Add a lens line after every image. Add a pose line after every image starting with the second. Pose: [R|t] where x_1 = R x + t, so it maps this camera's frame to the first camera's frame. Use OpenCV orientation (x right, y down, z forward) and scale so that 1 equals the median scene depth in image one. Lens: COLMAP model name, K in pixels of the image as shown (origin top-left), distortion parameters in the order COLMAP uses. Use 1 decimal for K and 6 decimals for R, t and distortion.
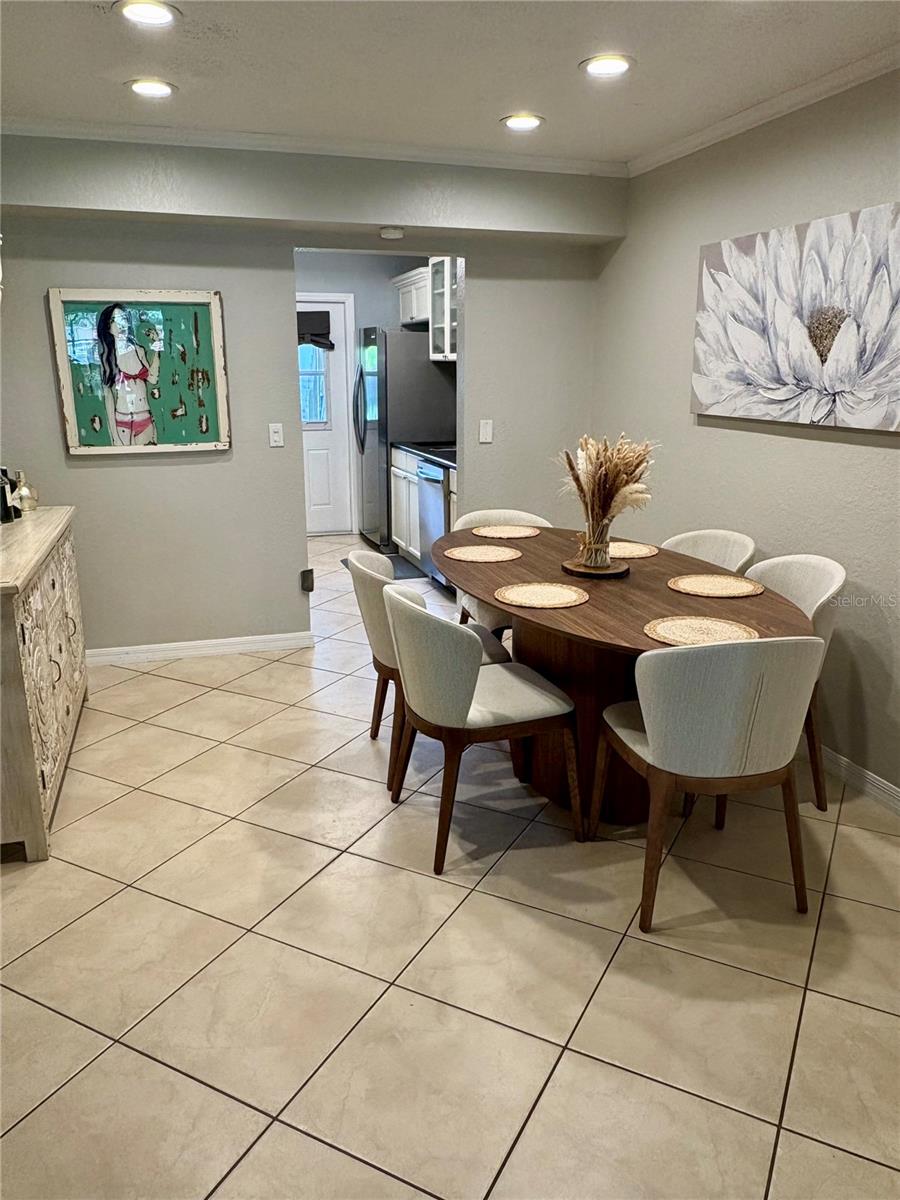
lens RADIAL K [[870.0, 0, 448.8], [0, 870.0, 598.8], [0, 0, 1]] dist [-0.010289, -0.000805]
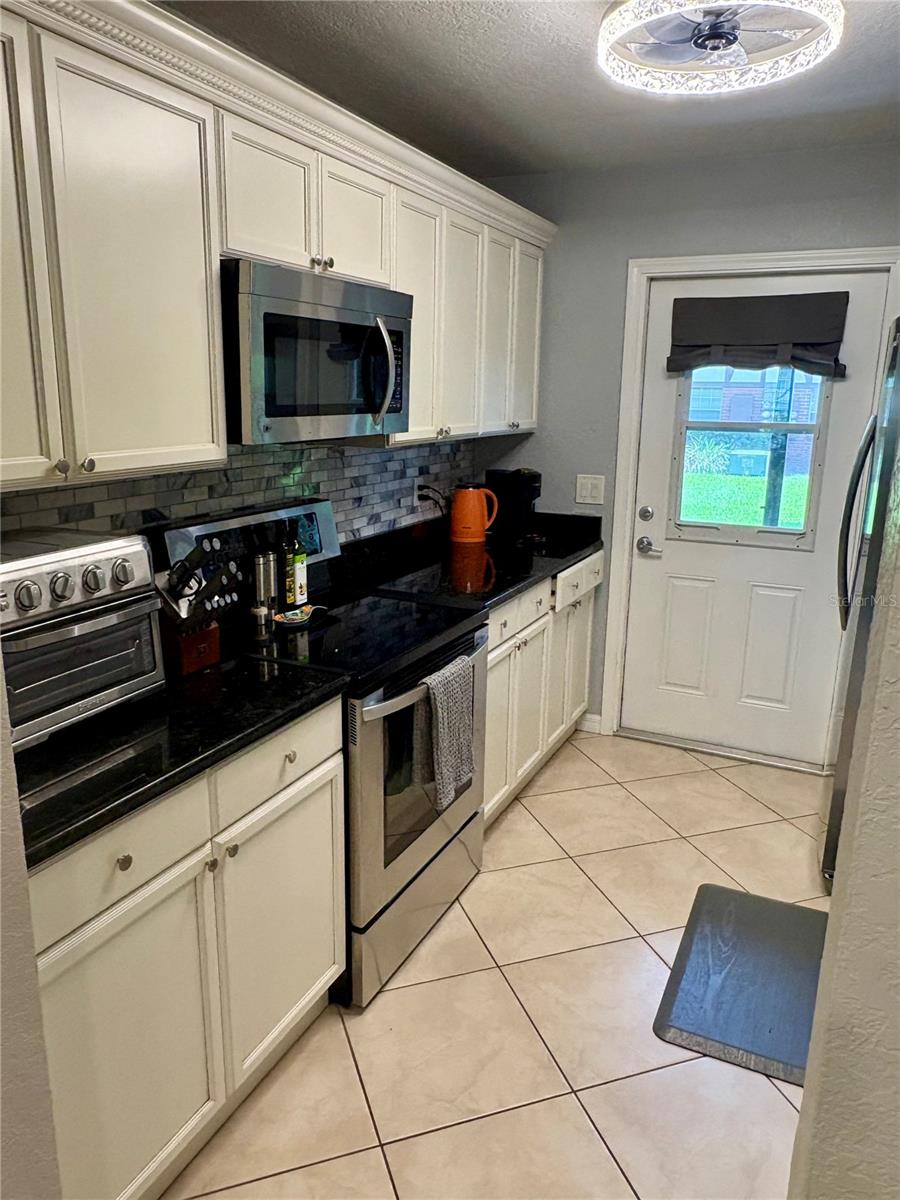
lens RADIAL K [[853.5, 0, 452.5], [0, 853.5, 604.0], [0, 0, 1]] dist [-0.003588, 0.014733]
pose [[0.737178, 0.182756, -0.650515, 0.027282], [-0.193183, 0.979548, 0.056276, -0.171856], [0.647495, 0.084183, 0.757406, 0.590555]]
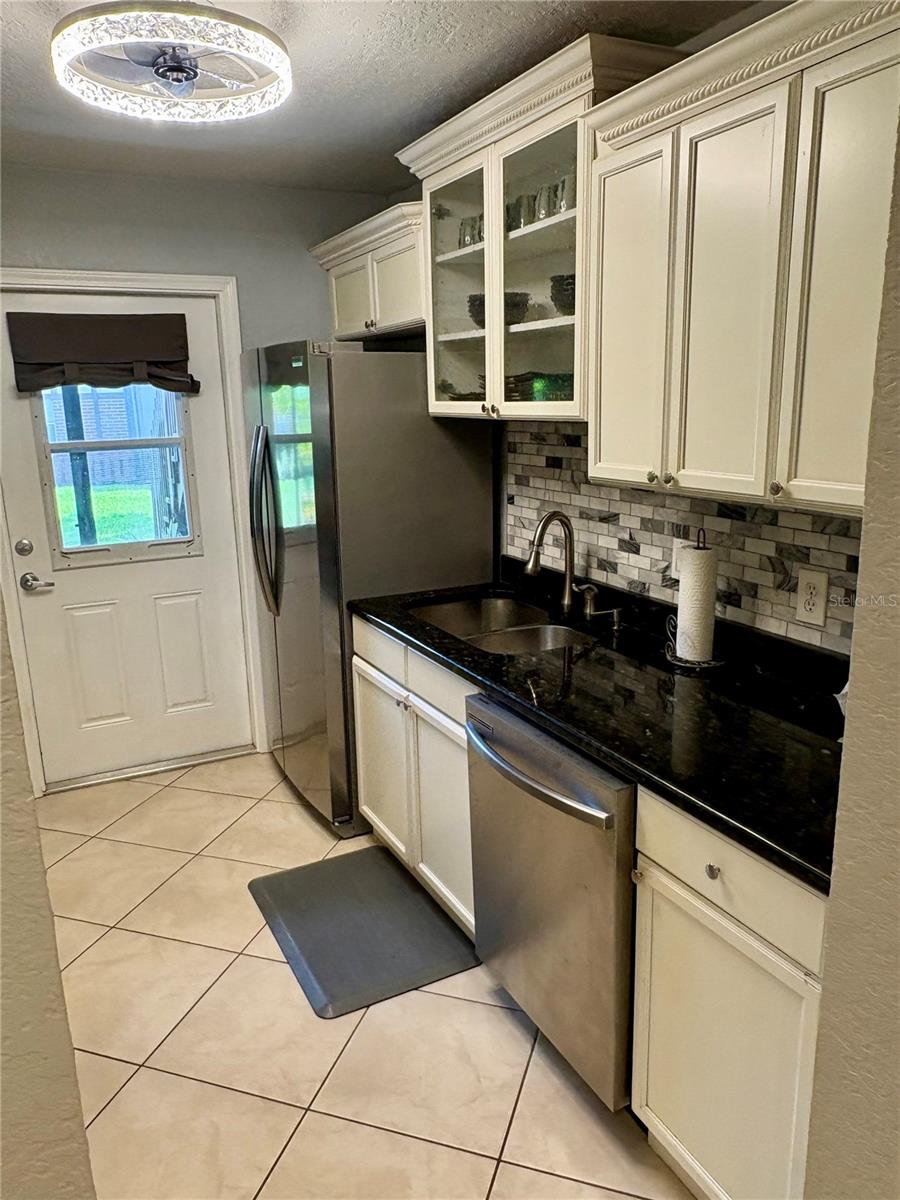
lens RADIAL K [[853.5, 0, 450.7], [0, 853.5, 597.9], [0, 0, 1]] dist [-0.003588, 0.014733]
pose [[0.985435, -0.059878, 0.159160, -0.082630], [0.064668, 0.997591, -0.025087, -0.164236], [-0.157275, 0.035014, 0.986934, 0.552878]]
